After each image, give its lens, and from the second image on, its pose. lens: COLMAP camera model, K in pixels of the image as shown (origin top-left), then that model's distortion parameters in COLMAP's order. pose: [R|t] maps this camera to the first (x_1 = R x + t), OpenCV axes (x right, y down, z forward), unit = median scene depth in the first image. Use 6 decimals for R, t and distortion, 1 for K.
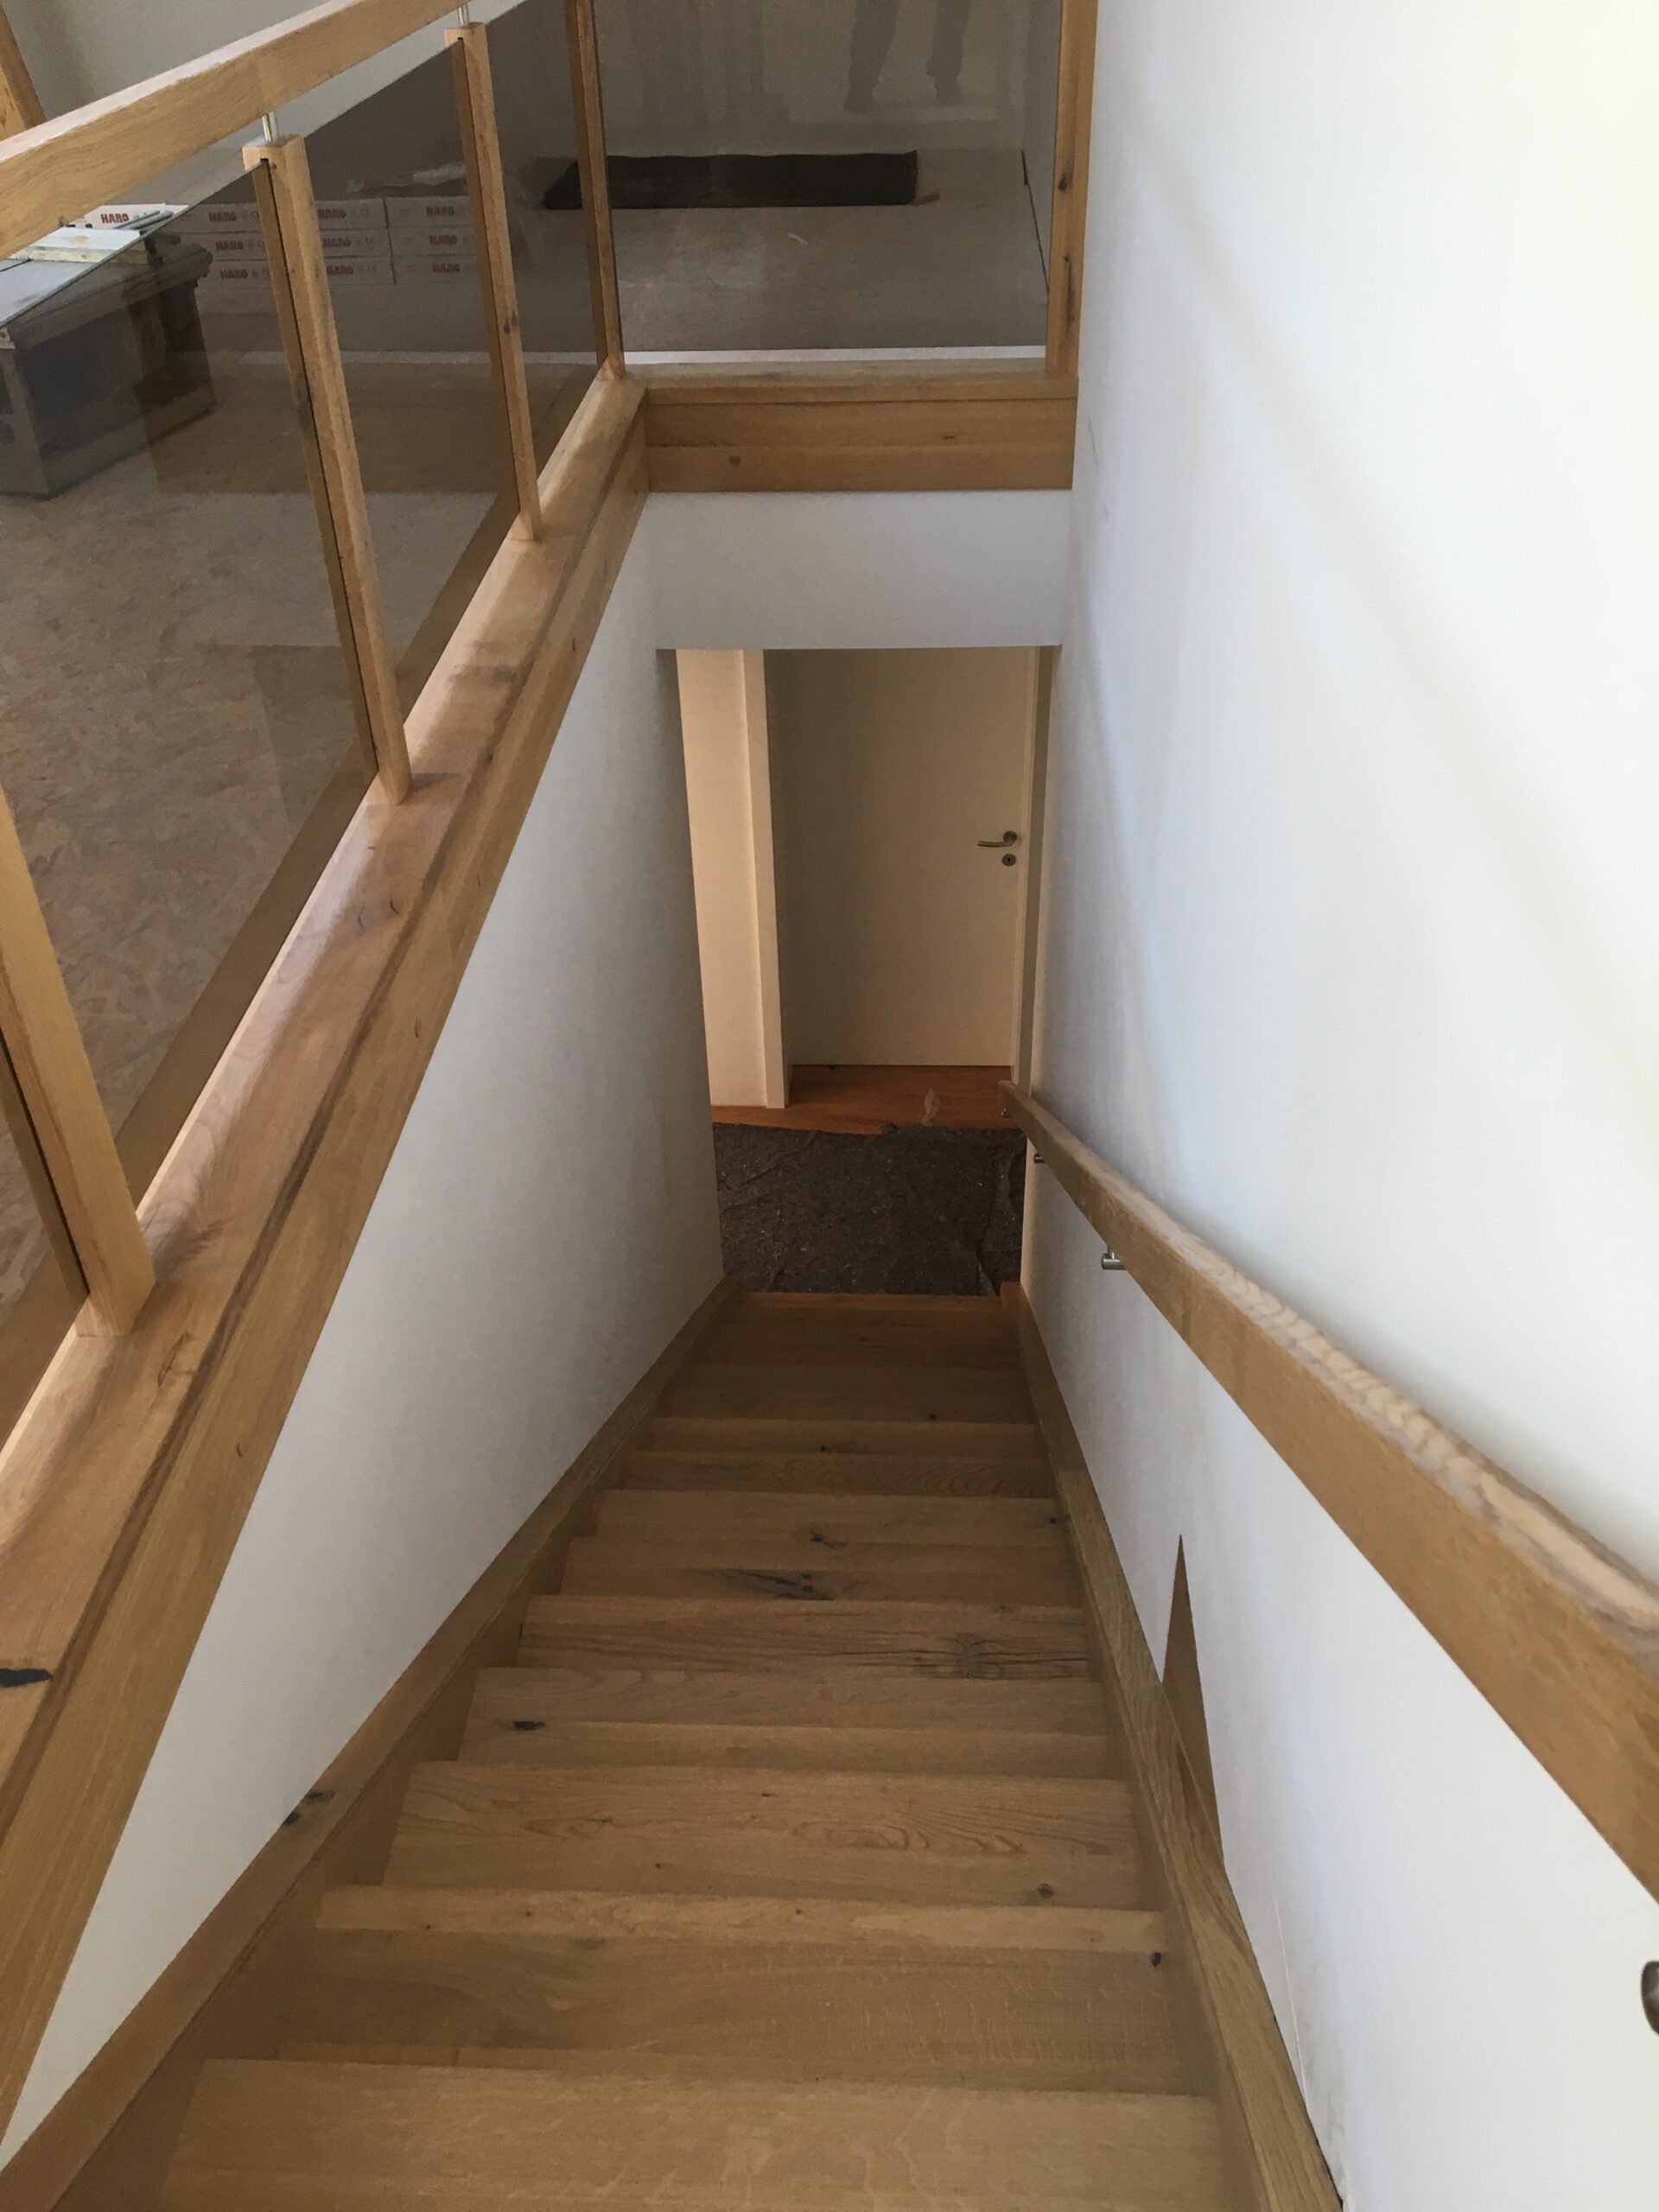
lens RADIAL K [[1849.8, 0, 831.0], [0, 1849.8, 1111.4], [0, 0, 1]] dist [0.096215, -0.145816]
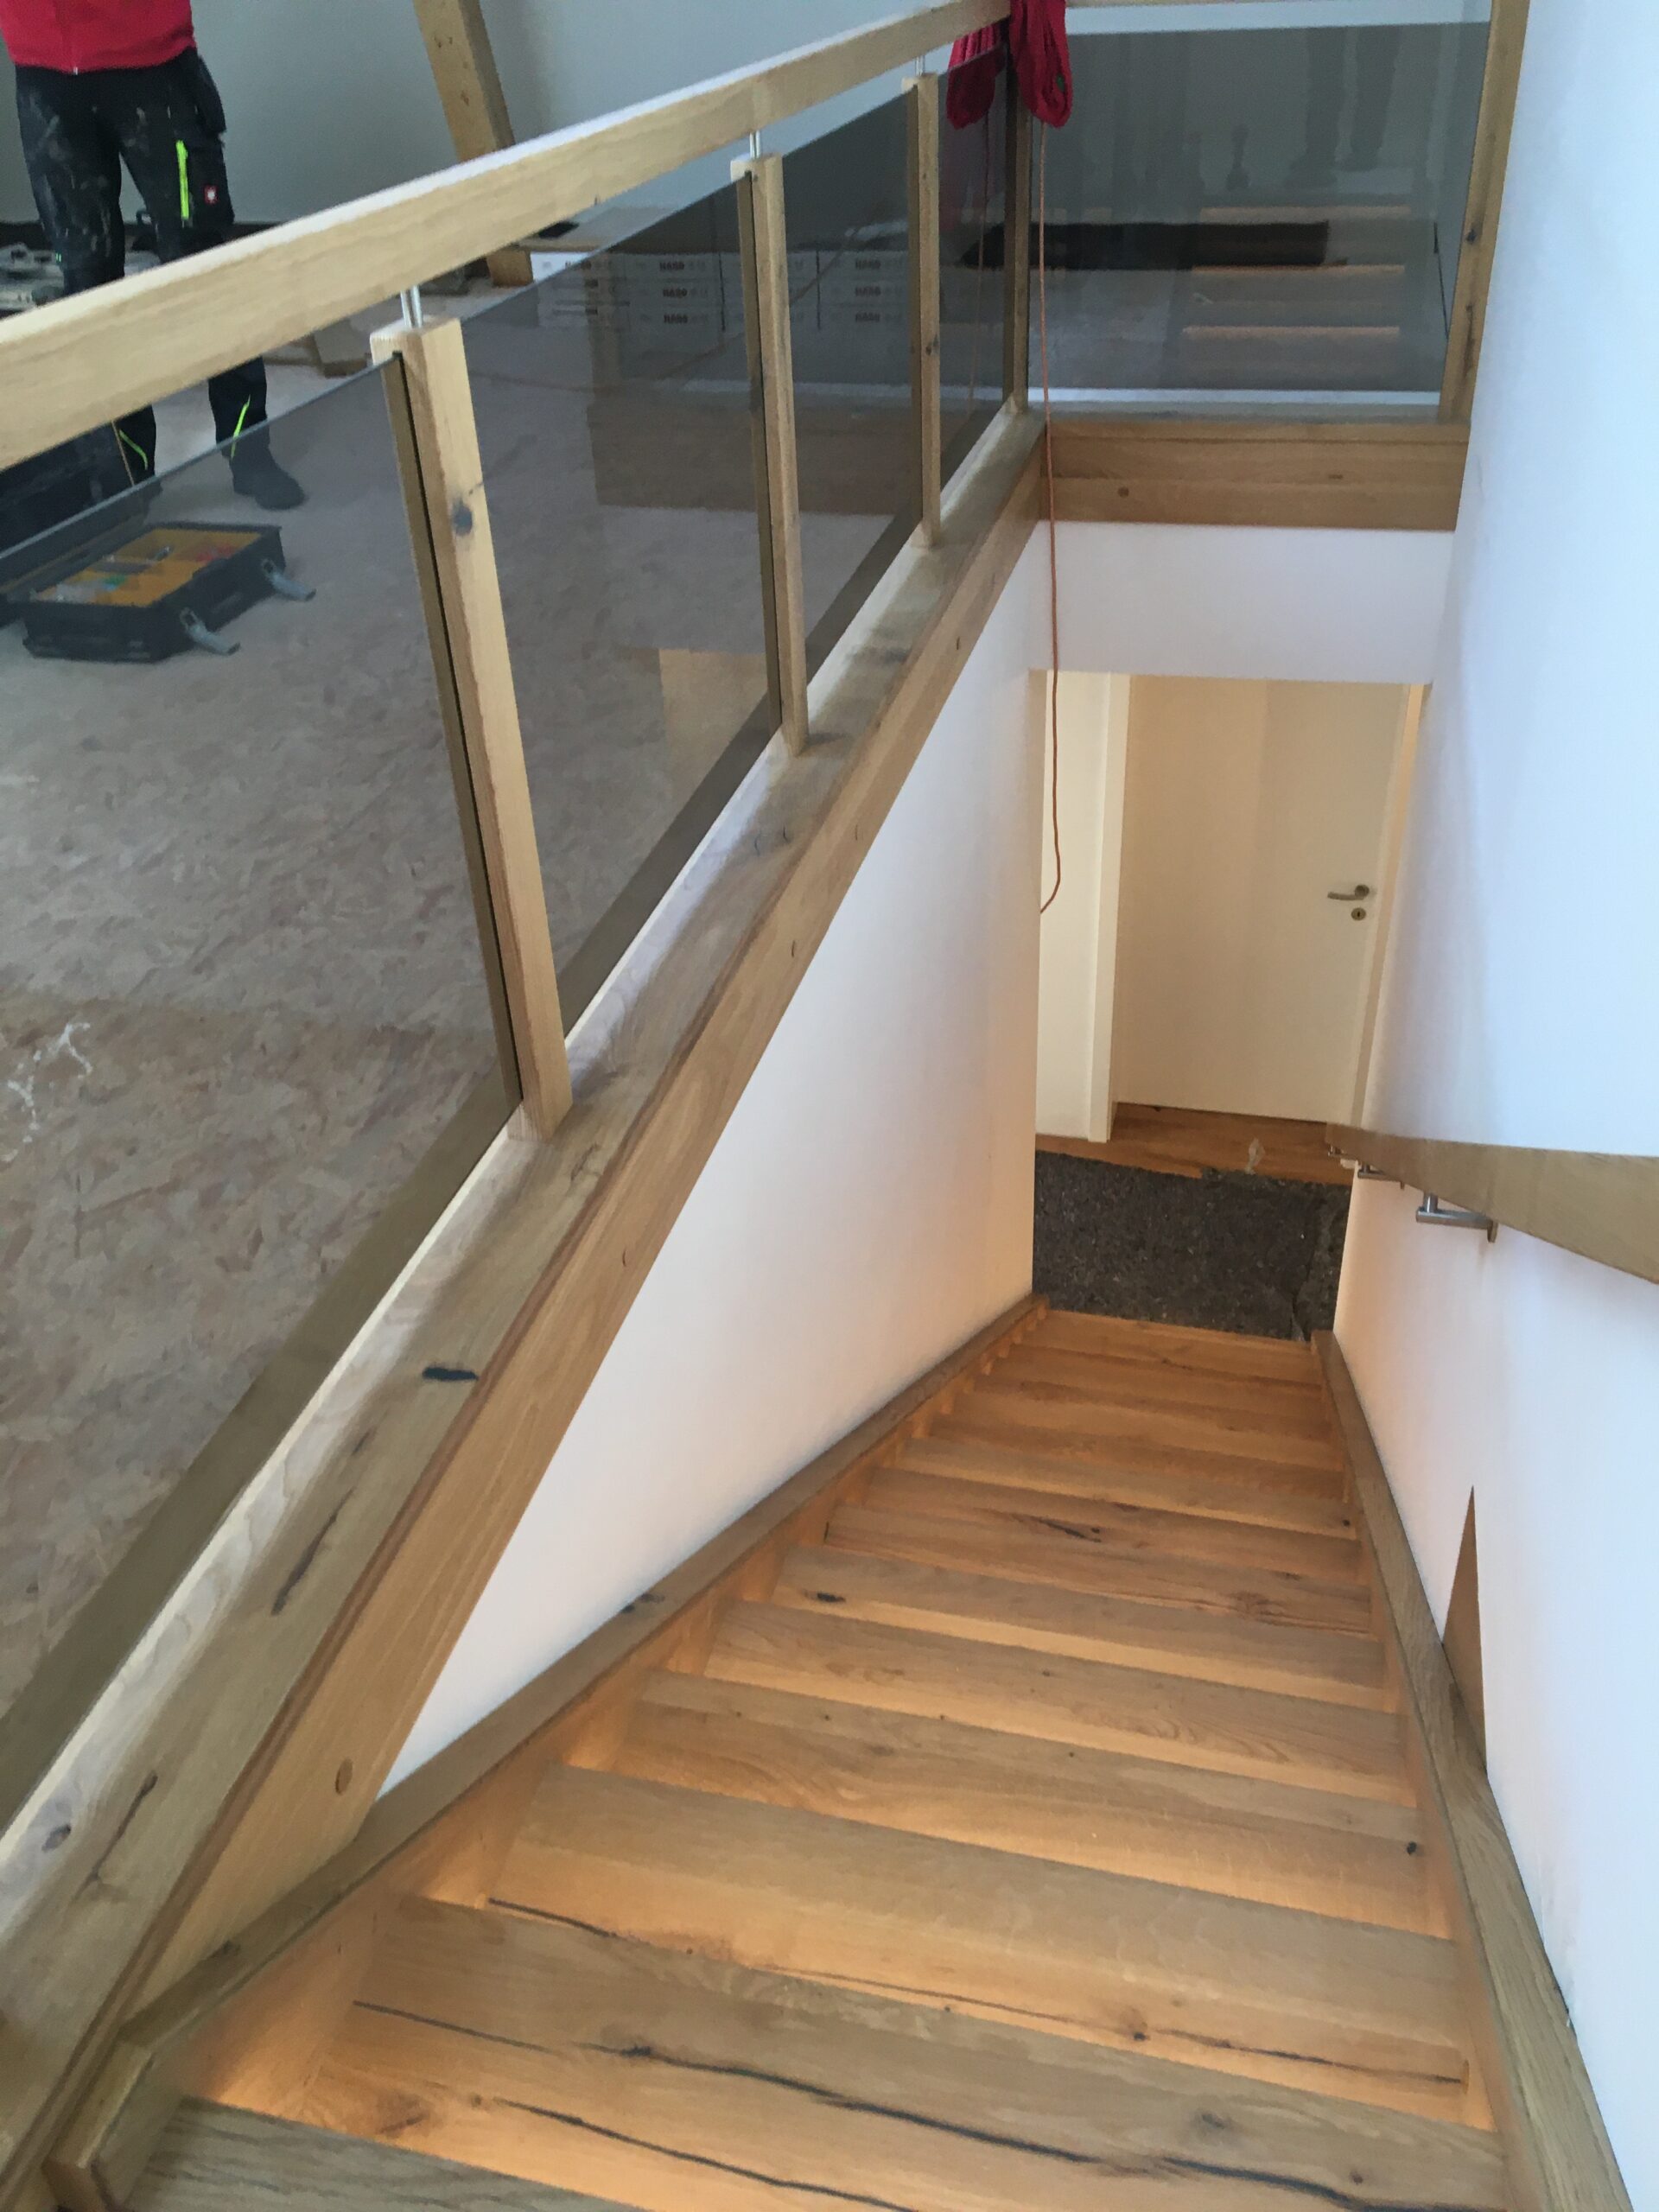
lens RADIAL K [[1867.5, 0, 845.4], [0, 1867.5, 1100.5], [0, 0, 1]] dist [0.101497, -0.133951]
pose [[0.982453, 0.089787, -0.163474, -0.001069], [-0.097473, 0.994450, -0.039600, 0.081436], [0.159011, 0.054839, 0.985753, -0.088736]]
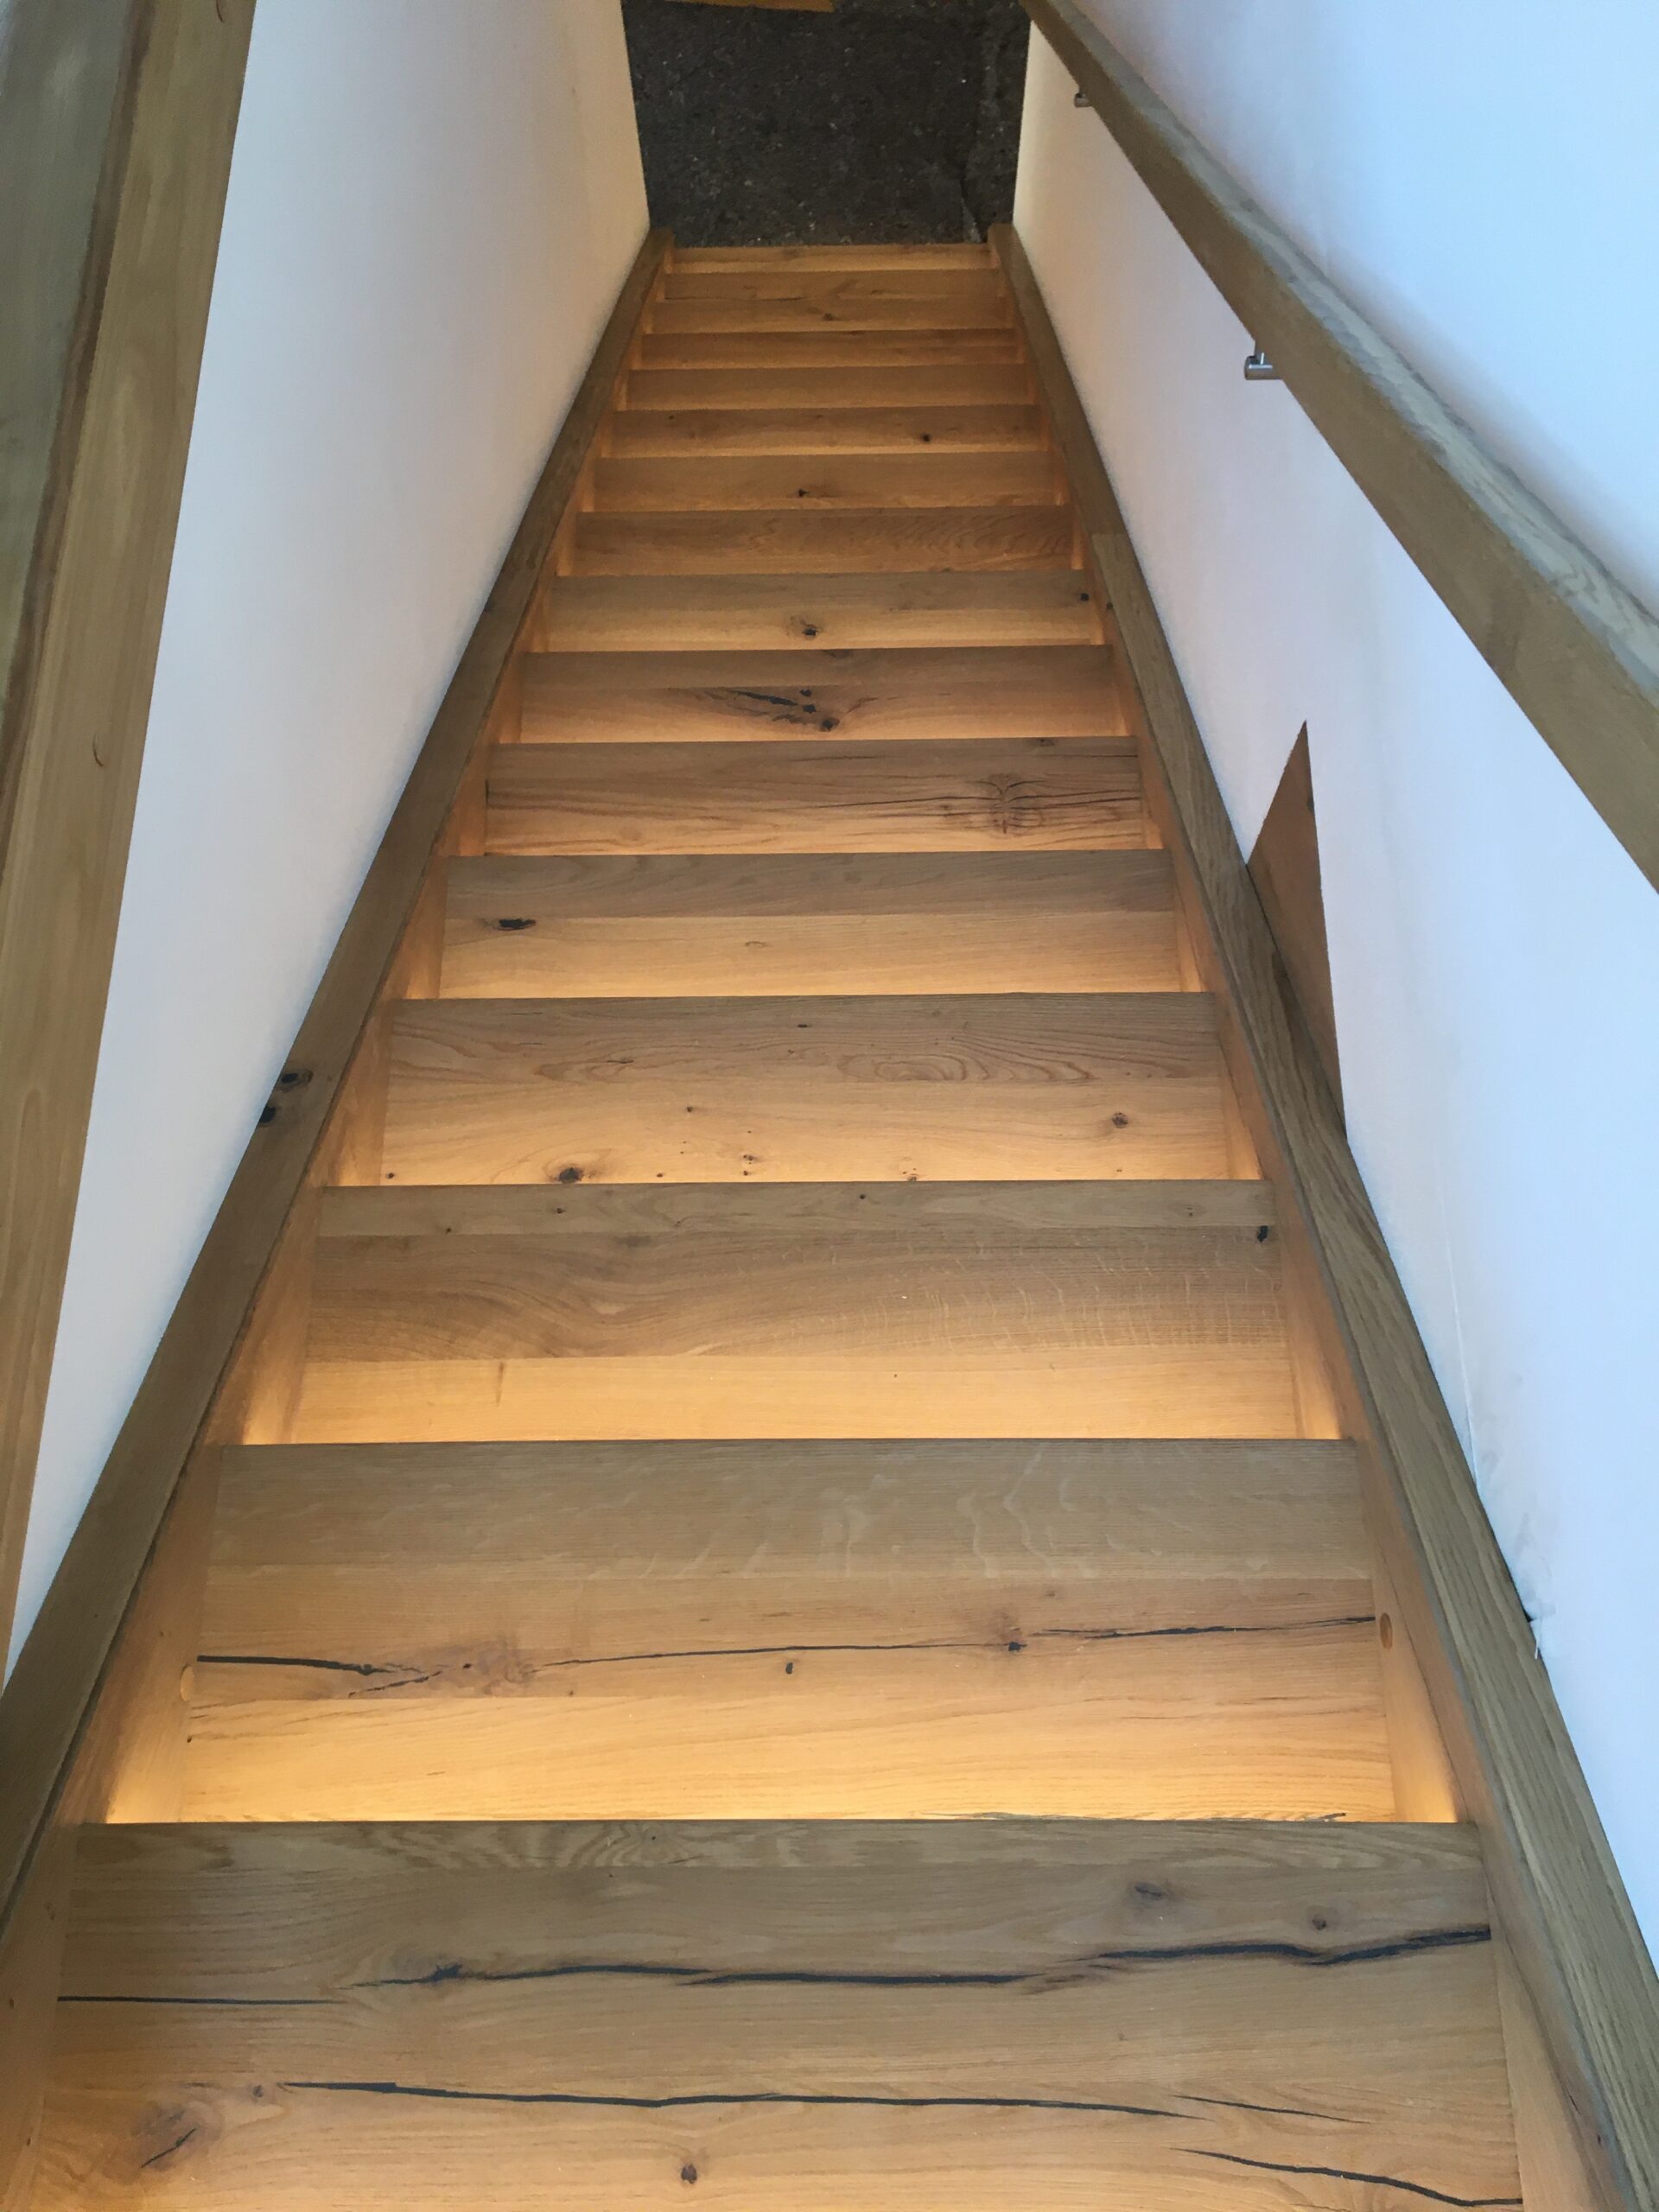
lens RADIAL K [[1849.8, 0, 831.0], [0, 1849.8, 1111.4], [0, 0, 1]] dist [0.096215, -0.145816]
pose [[0.998688, -0.044702, 0.024988, -0.040187], [0.024214, 0.842116, 0.538753, -0.063551], [-0.045126, -0.537441, 0.842093, 0.213285]]
